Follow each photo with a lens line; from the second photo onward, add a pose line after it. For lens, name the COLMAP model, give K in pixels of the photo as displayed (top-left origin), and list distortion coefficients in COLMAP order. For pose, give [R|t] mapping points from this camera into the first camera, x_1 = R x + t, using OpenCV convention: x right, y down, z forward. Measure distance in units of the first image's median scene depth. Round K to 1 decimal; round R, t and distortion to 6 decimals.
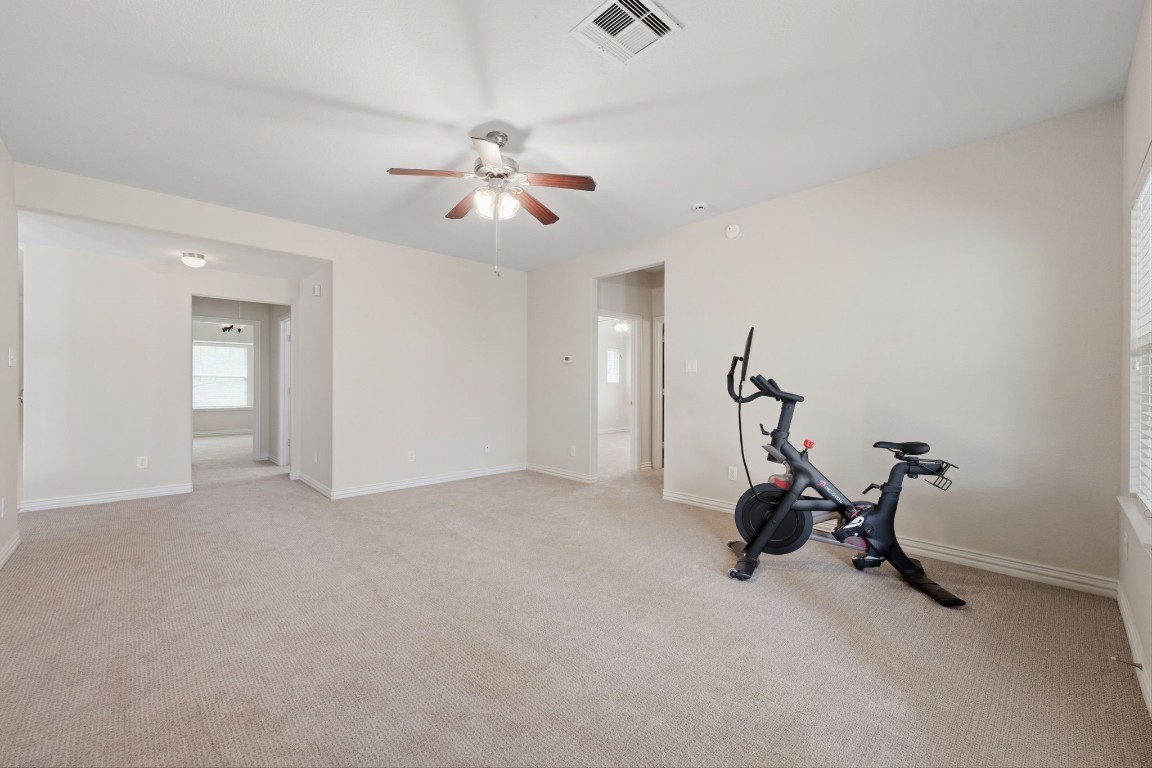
lens RADIAL K [[456.1, 0, 569.5], [0, 456.1, 385.4], [0, 0, 1]] dist [0.000050, 0.000312]
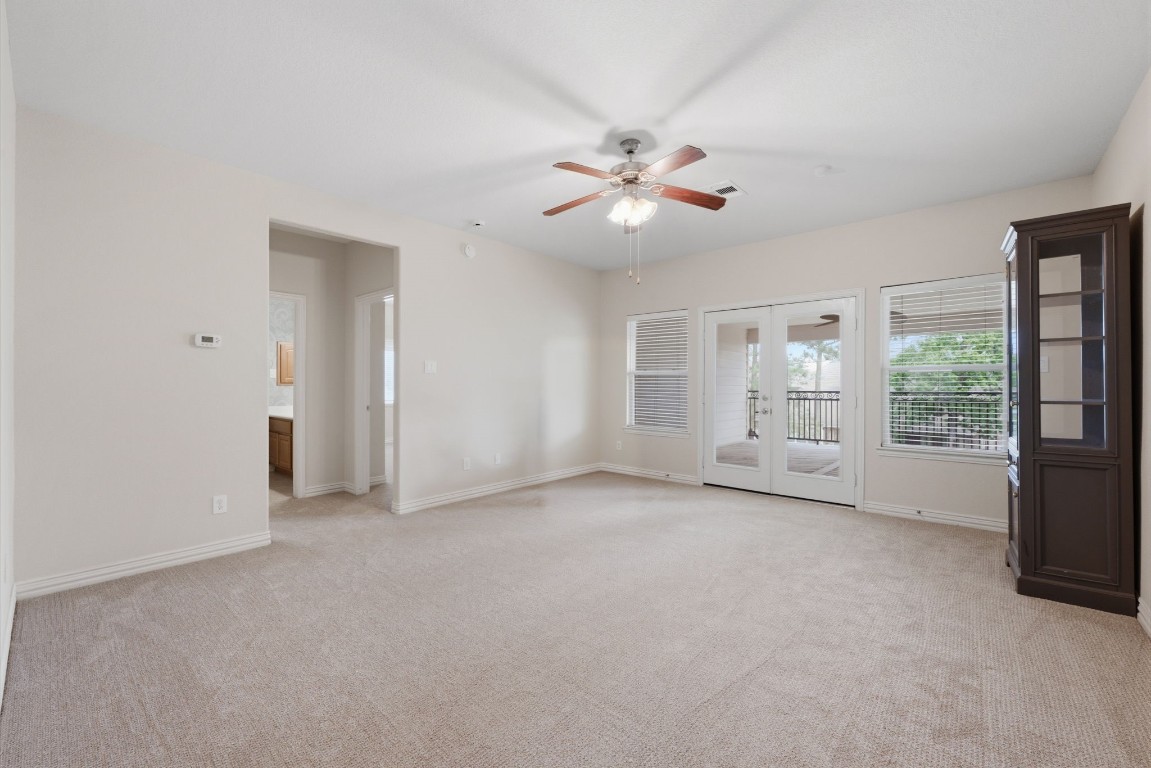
lens RADIAL K [[472.2, 0, 575.5], [0, 472.2, 384.0], [0, 0, 1]] dist [0.000022, 0.000123]
pose [[-0.092954, -0.003945, 0.995663, -0.760411], [0.000742, 0.999992, 0.004031, -0.009260], [-0.995670, 0.001113, -0.092950, 0.776881]]
